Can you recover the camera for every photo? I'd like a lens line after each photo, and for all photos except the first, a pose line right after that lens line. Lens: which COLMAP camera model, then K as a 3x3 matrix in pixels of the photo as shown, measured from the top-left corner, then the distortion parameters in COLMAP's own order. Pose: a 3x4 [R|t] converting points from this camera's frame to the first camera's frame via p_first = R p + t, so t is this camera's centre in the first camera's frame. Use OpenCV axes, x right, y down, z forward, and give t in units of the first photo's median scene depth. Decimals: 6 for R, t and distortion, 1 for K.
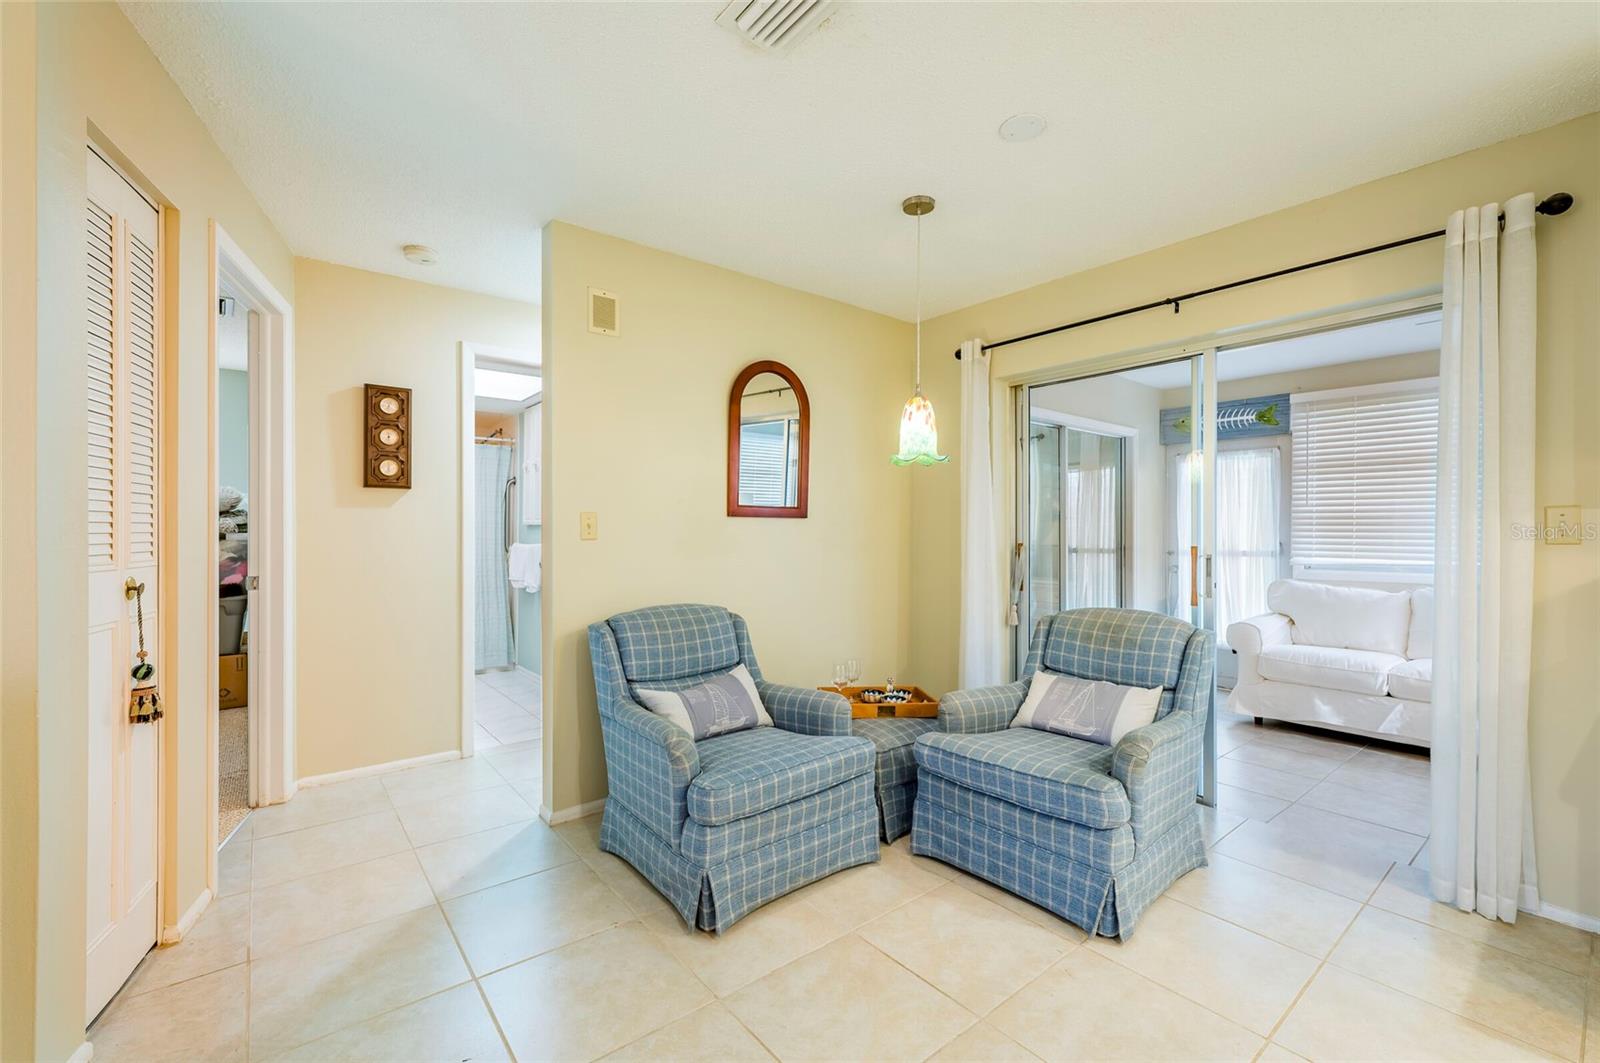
lens RADIAL K [[665.9, 0, 802.4], [0, 665.9, 530.0], [0, 0, 1]] dist [0.003725, 0.000336]
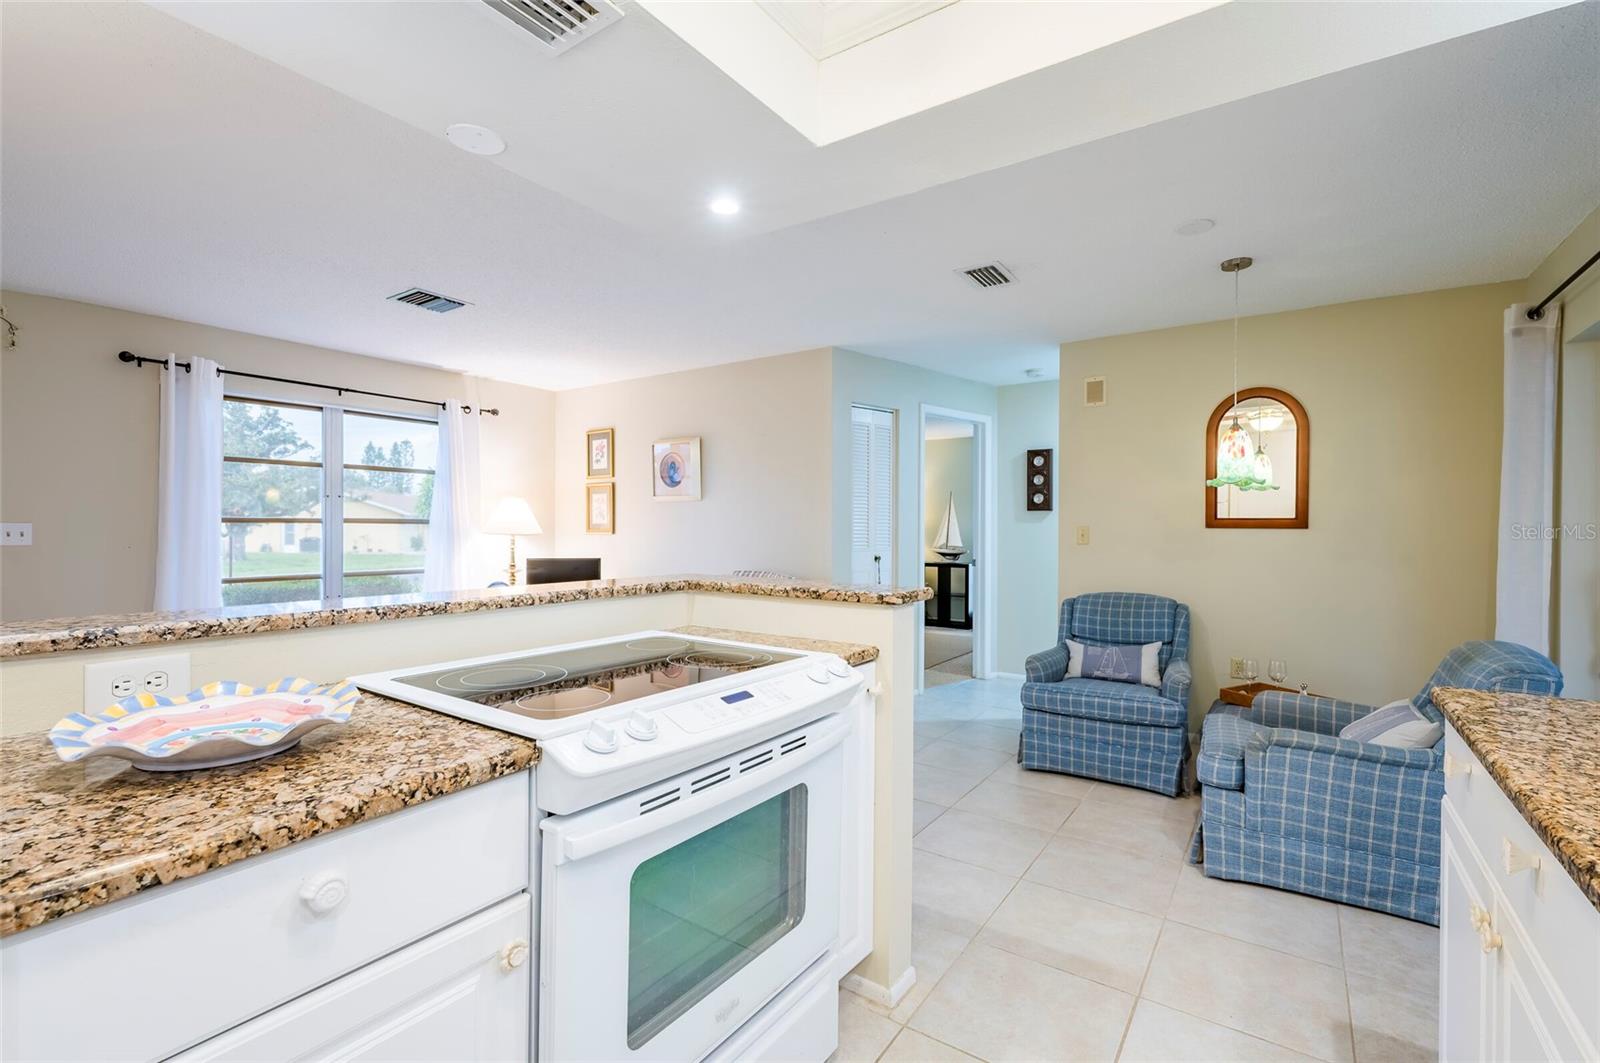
lens RADIAL K [[716.0, 0, 805.6], [0, 716.0, 531.5], [0, 0, 1]] dist [0.002014, -0.001039]
pose [[0.283400, 0.004588, -0.958991, 1.116187], [-0.002310, 0.999989, 0.004102, -0.020992], [0.958999, 0.001053, 0.283407, -0.072783]]
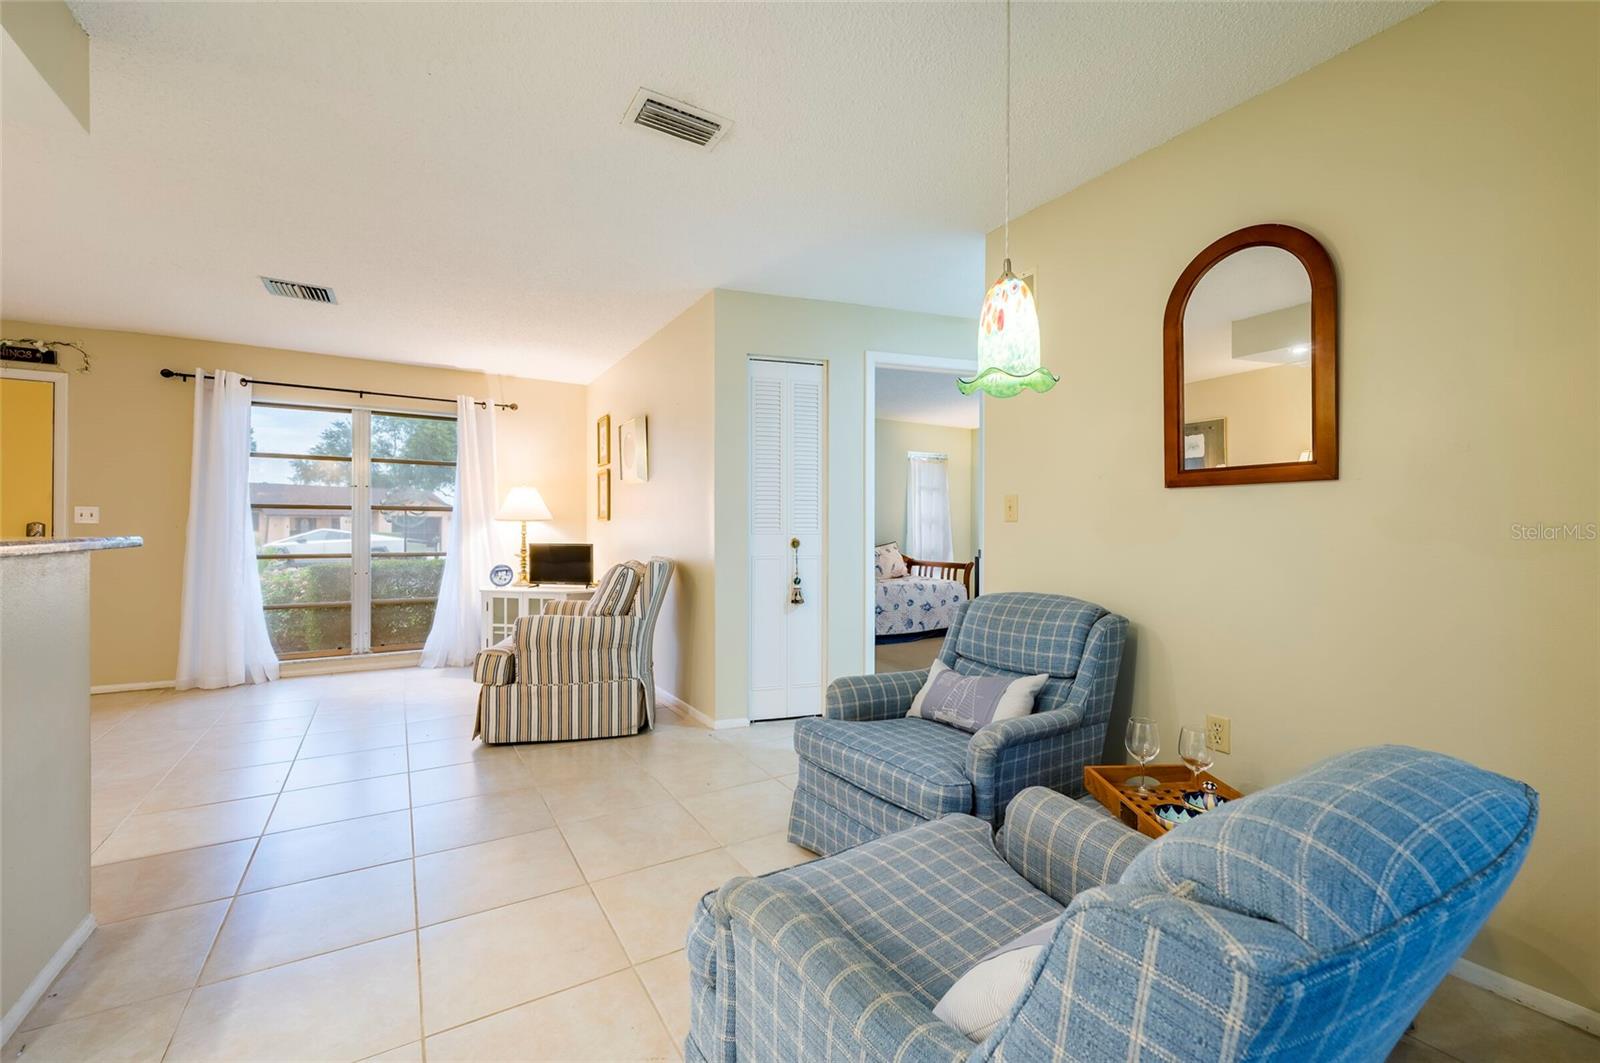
lens RADIAL K [[665.9, 0, 802.4], [0, 665.9, 530.0], [0, 0, 1]] dist [0.003725, 0.000336]
pose [[-0.135075, -0.003241, -0.990830, 0.778899], [-0.001762, 0.999994, -0.003031, 0.032862], [0.990834, 0.001337, -0.135080, 0.859568]]
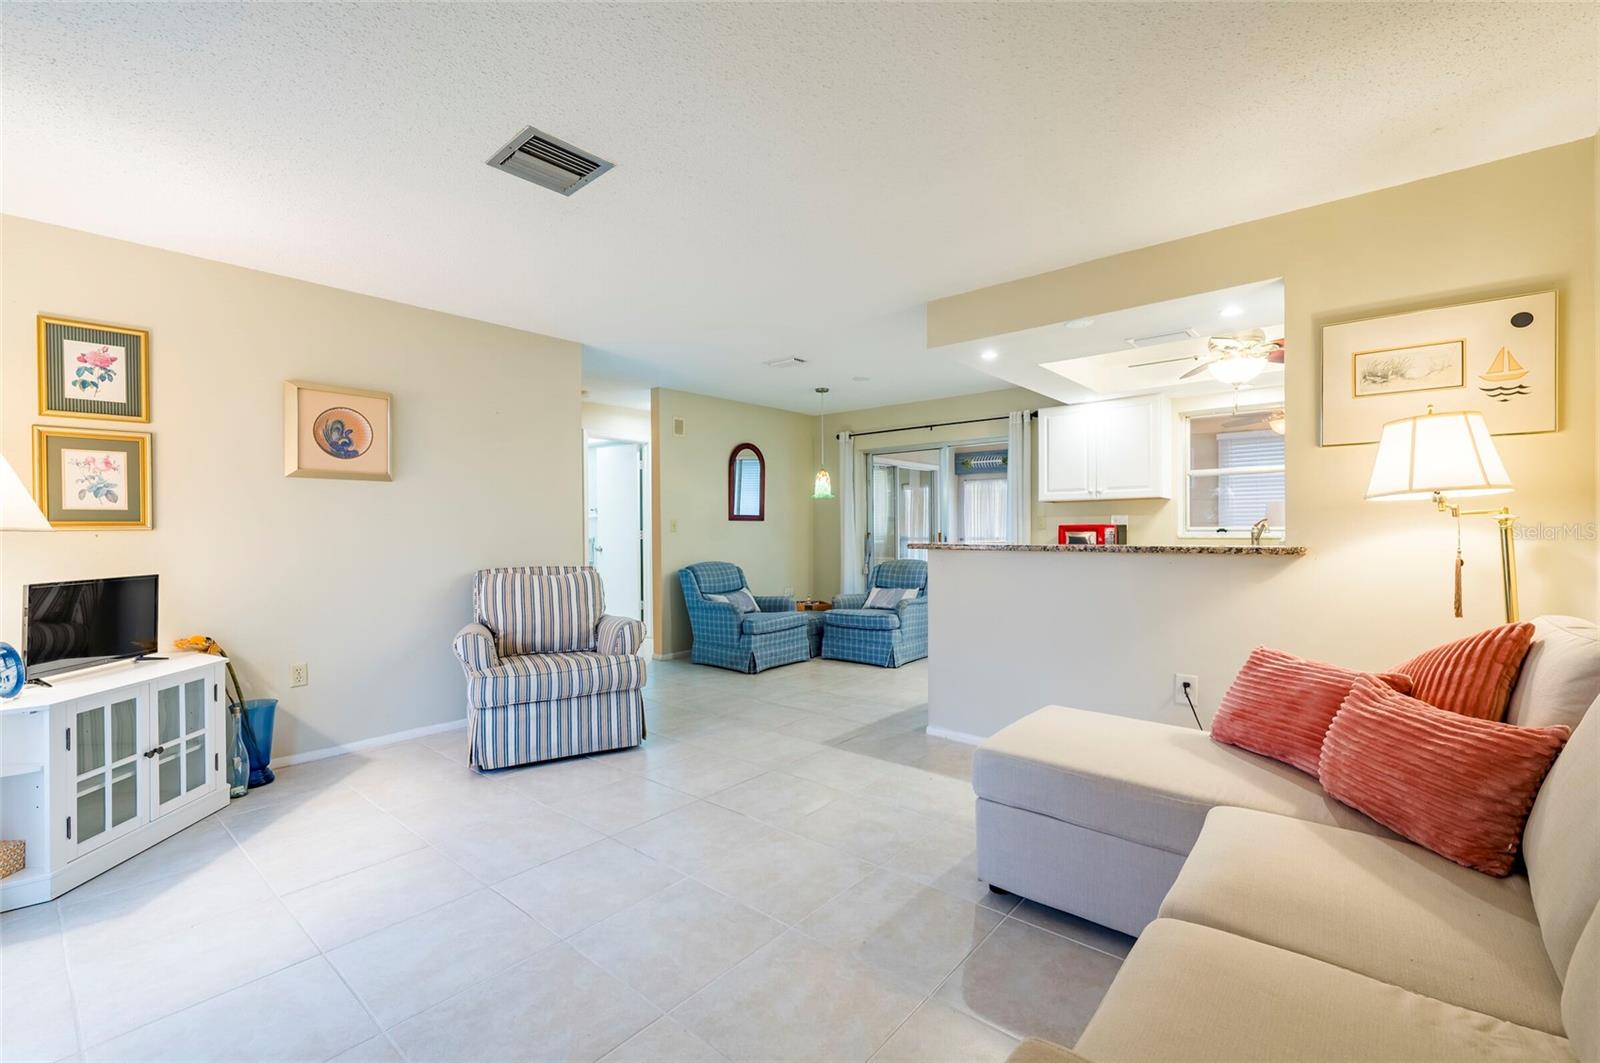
lens RADIAL K [[684.3, 0, 800.0], [0, 684.3, 531.5], [0, 0, 1]] dist [0.000579, 0.000057]
pose [[0.983686, -0.009440, 0.179648, -0.332966], [0.008387, 0.999943, 0.006621, 0.001826], [-0.179700, -0.005006, 0.983709, -1.335897]]
